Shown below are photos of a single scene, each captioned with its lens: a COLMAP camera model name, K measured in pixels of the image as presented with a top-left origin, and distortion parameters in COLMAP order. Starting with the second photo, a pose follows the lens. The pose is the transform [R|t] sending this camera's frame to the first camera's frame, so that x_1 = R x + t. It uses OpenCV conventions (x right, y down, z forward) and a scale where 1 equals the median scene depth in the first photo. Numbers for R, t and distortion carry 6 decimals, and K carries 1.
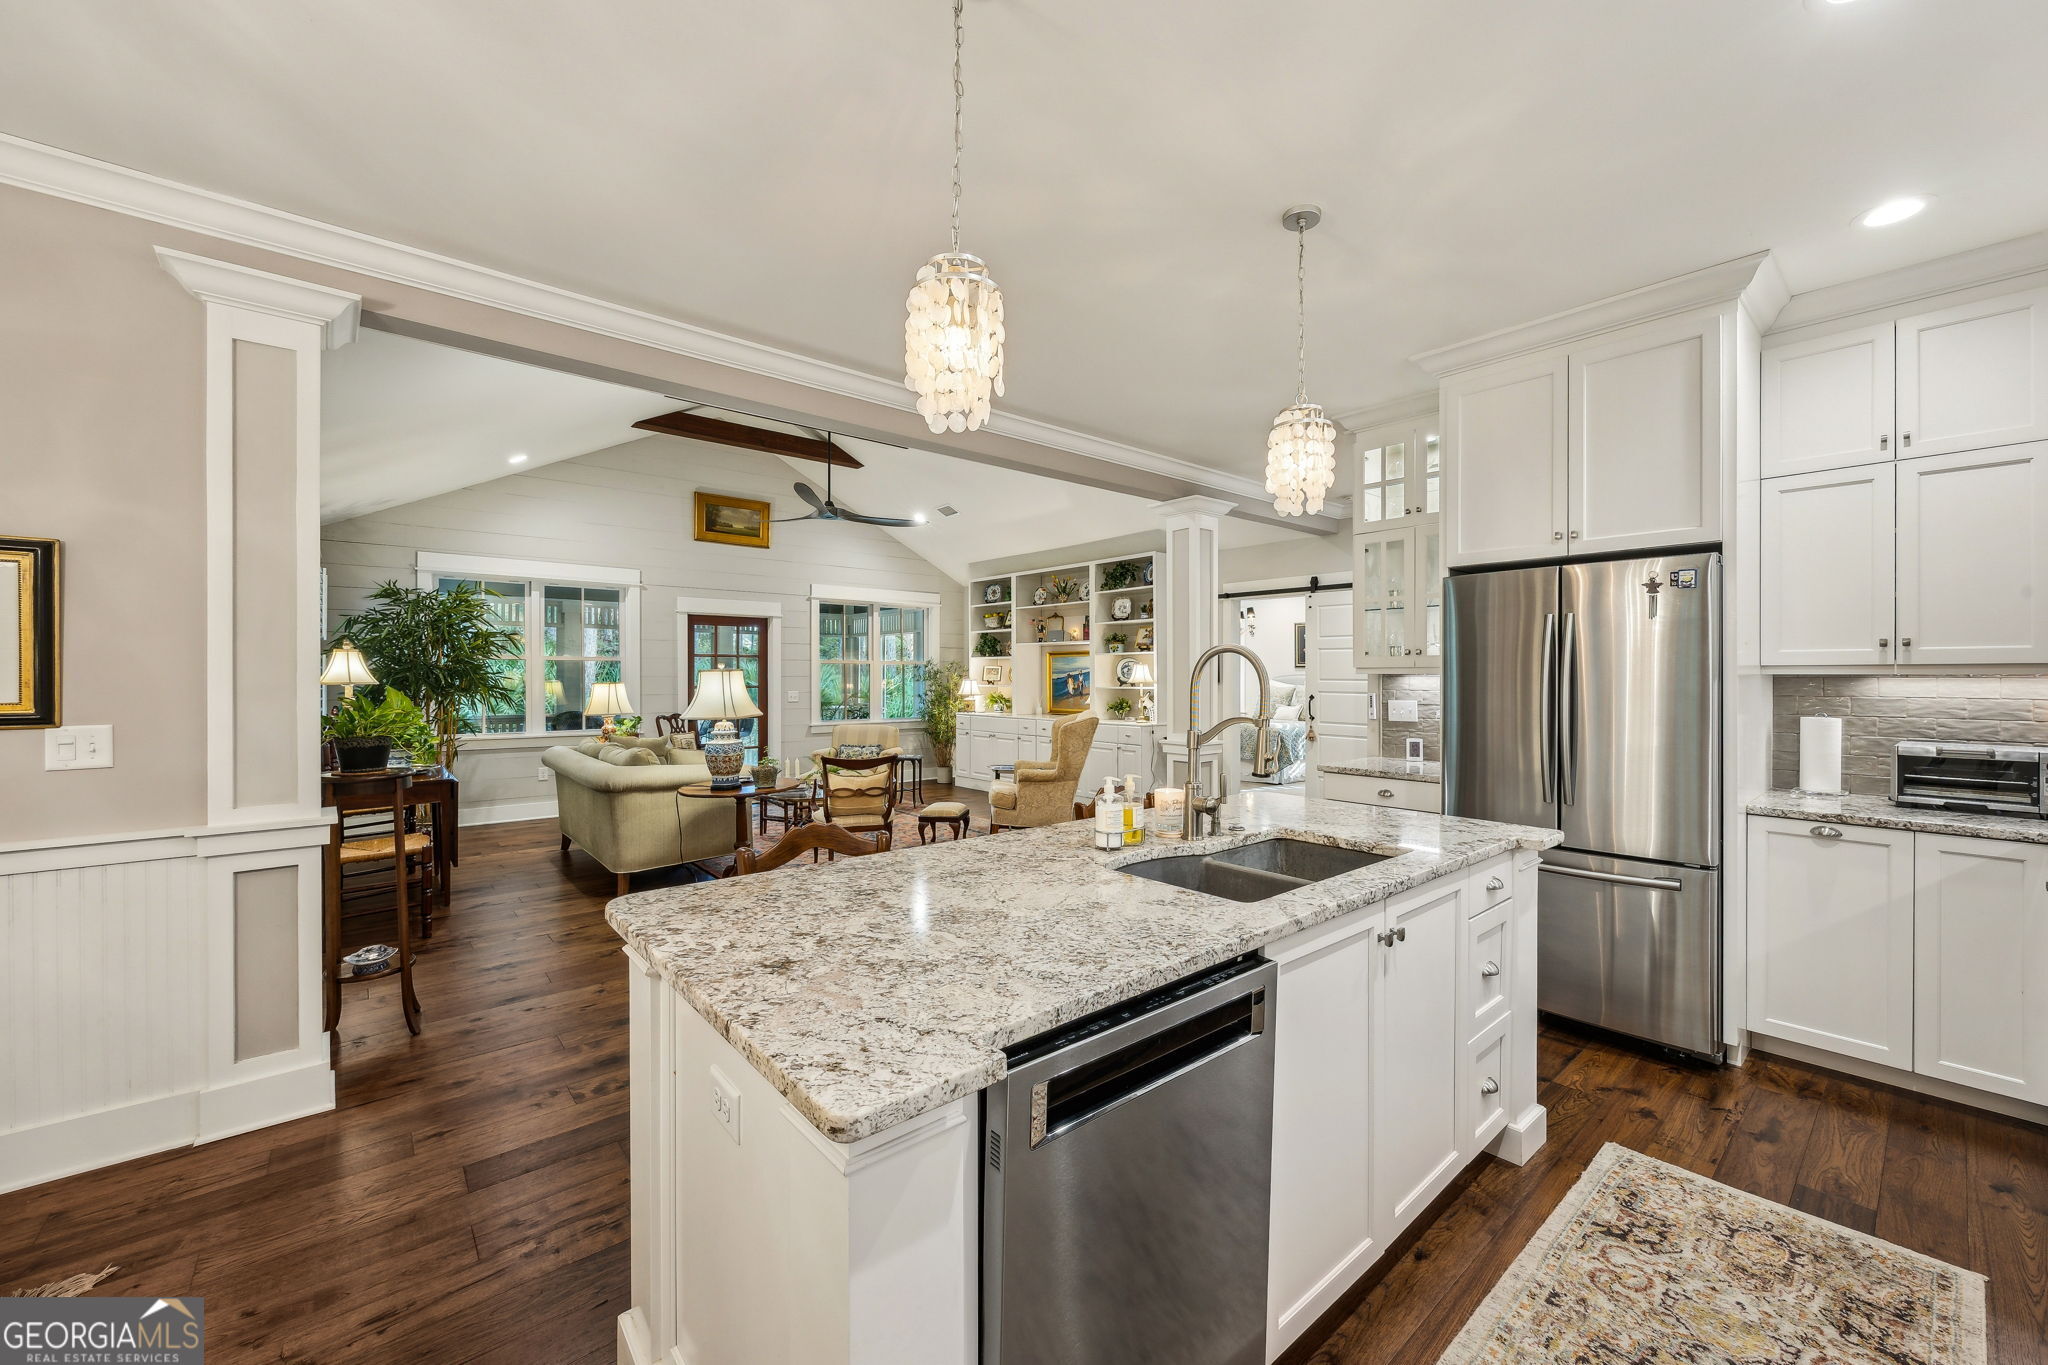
lens RADIAL K [[795.3, 0, 1022.0], [0, 795.3, 682.3], [0, 0, 1]] dist [-0.000978, -0.000907]
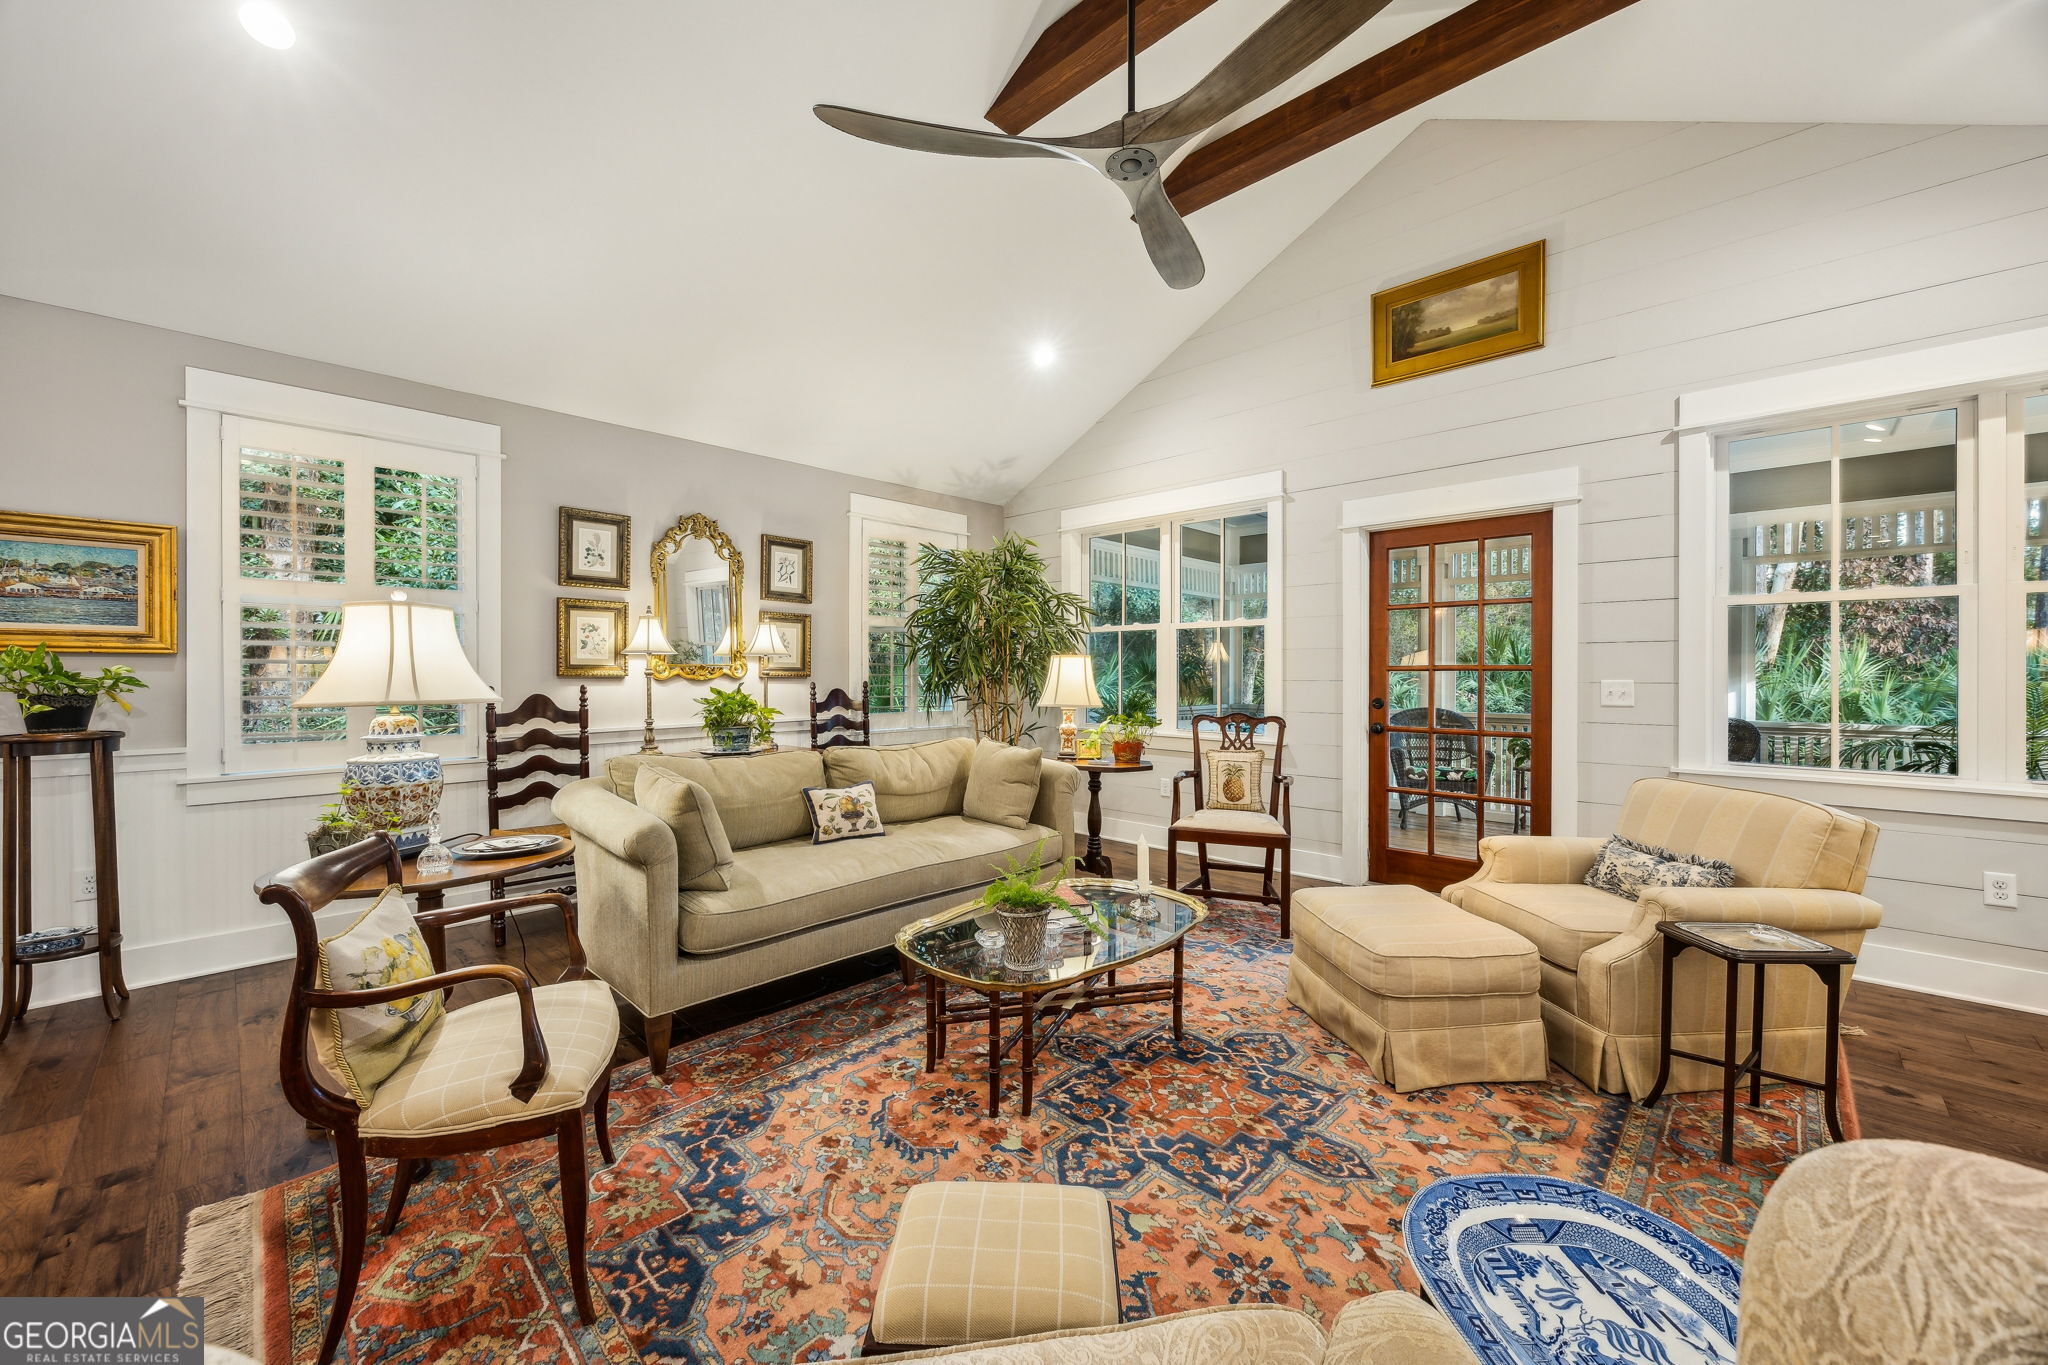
lens RADIAL K [[795.3, 0, 1032.3], [0, 795.3, 668.1], [0, 0, 1]] dist [-0.000978, -0.000907]
pose [[0.079045, -0.007091, -0.996846, 0.093510], [-0.012838, 0.999885, -0.008130, 0.013331], [0.996788, 0.013440, 0.078945, 0.753099]]
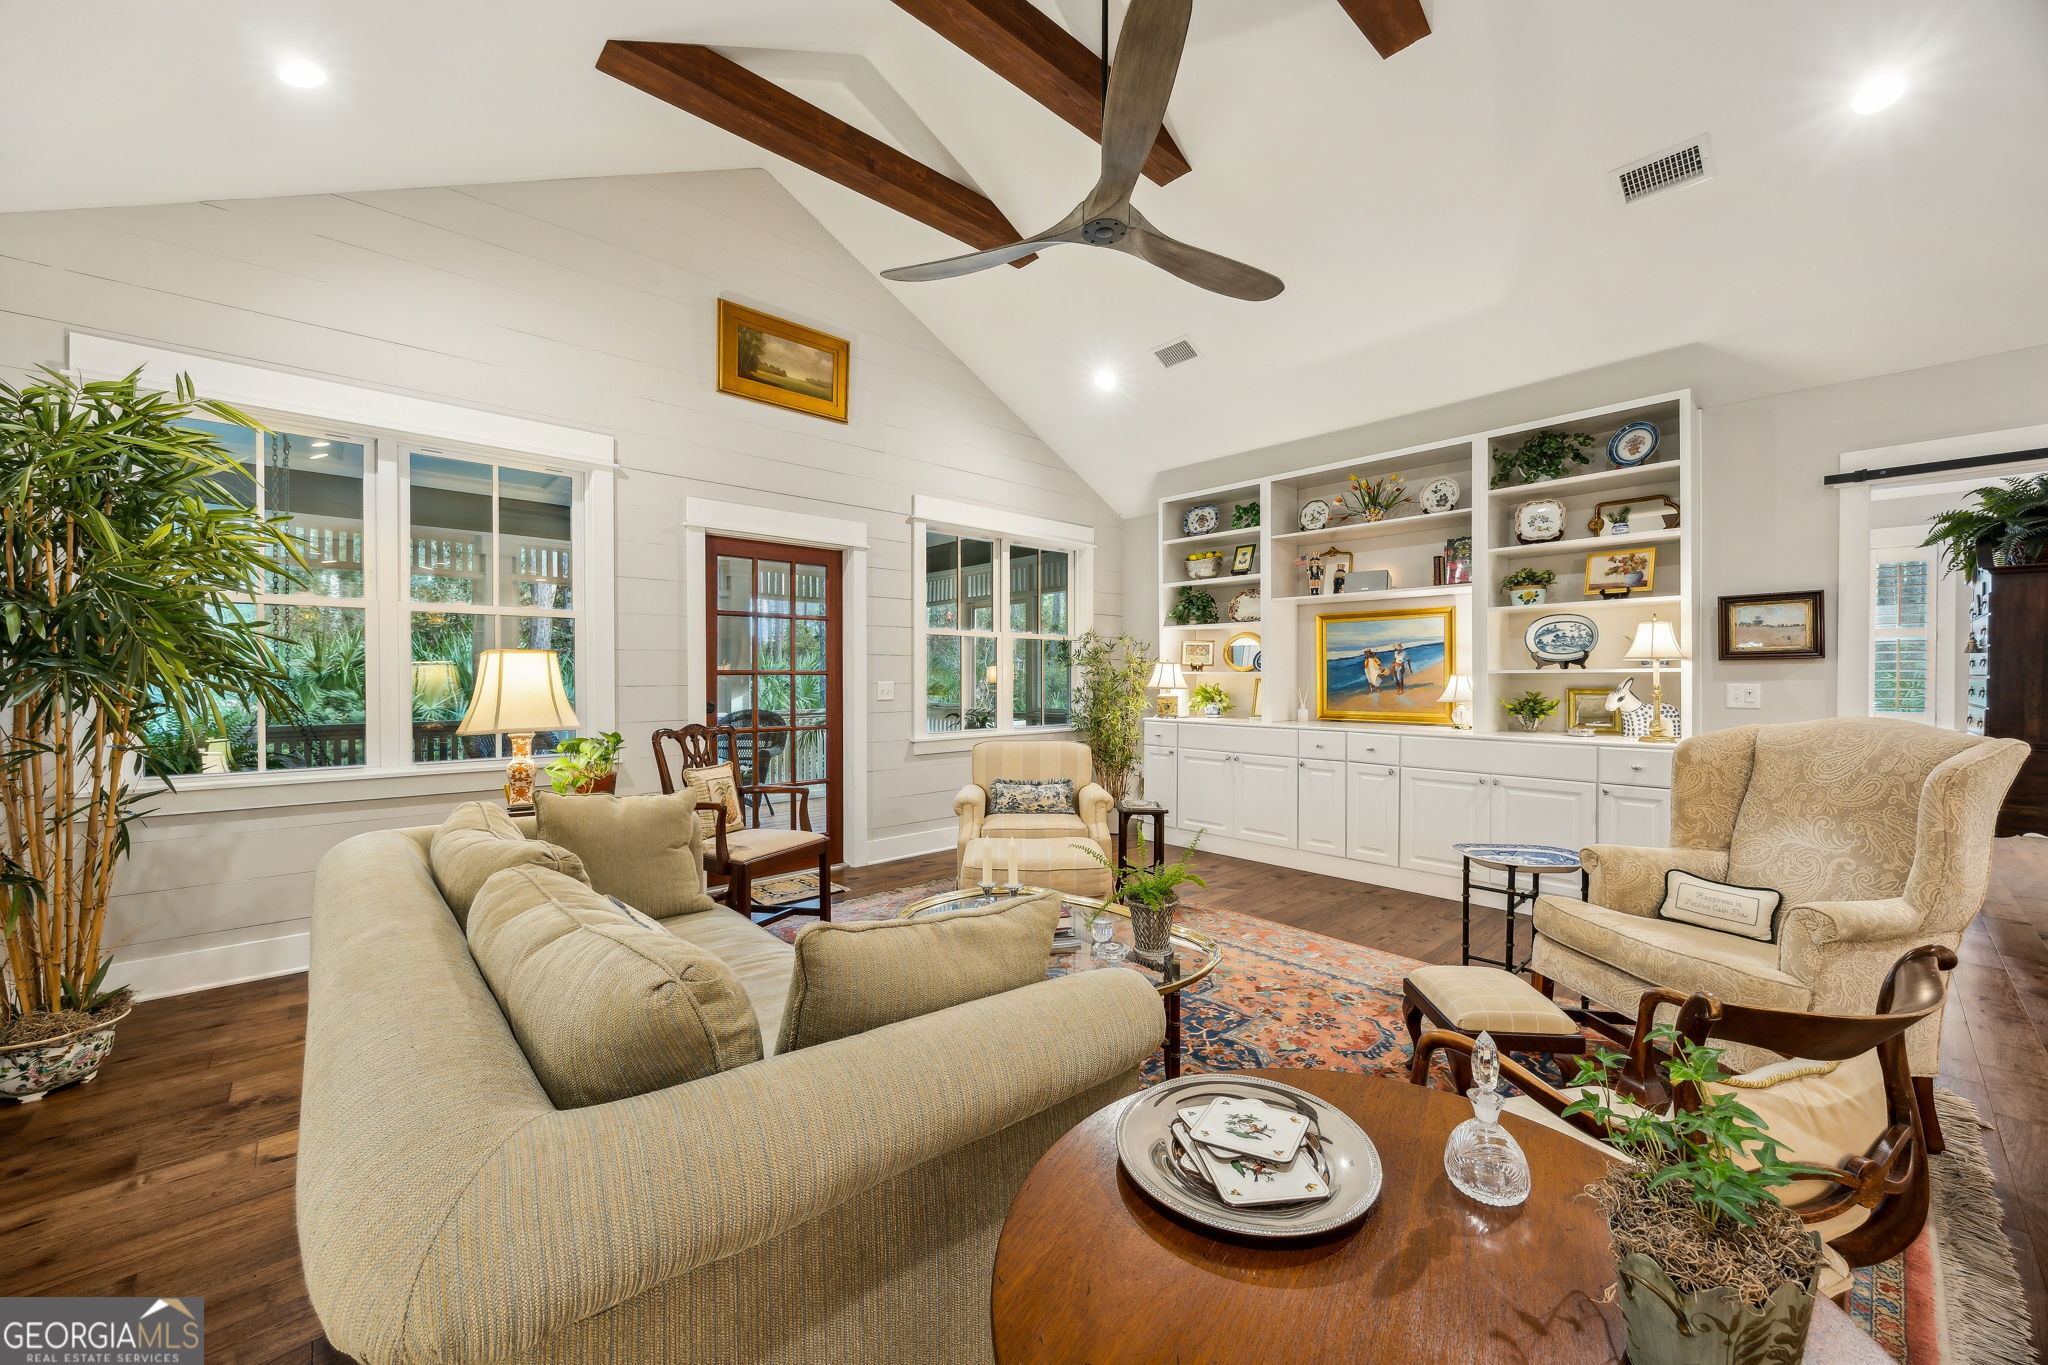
lens RADIAL K [[795.3, 0, 1004.5], [0, 795.3, 678.0], [0, 0, 1]] dist [-0.000978, -0.000907]
pose [[0.999663, -0.000889, 0.025956, -0.241518], [0.001041, 0.999982, -0.005856, 0.013473], [-0.025951, 0.005882, 0.999646, 0.481914]]
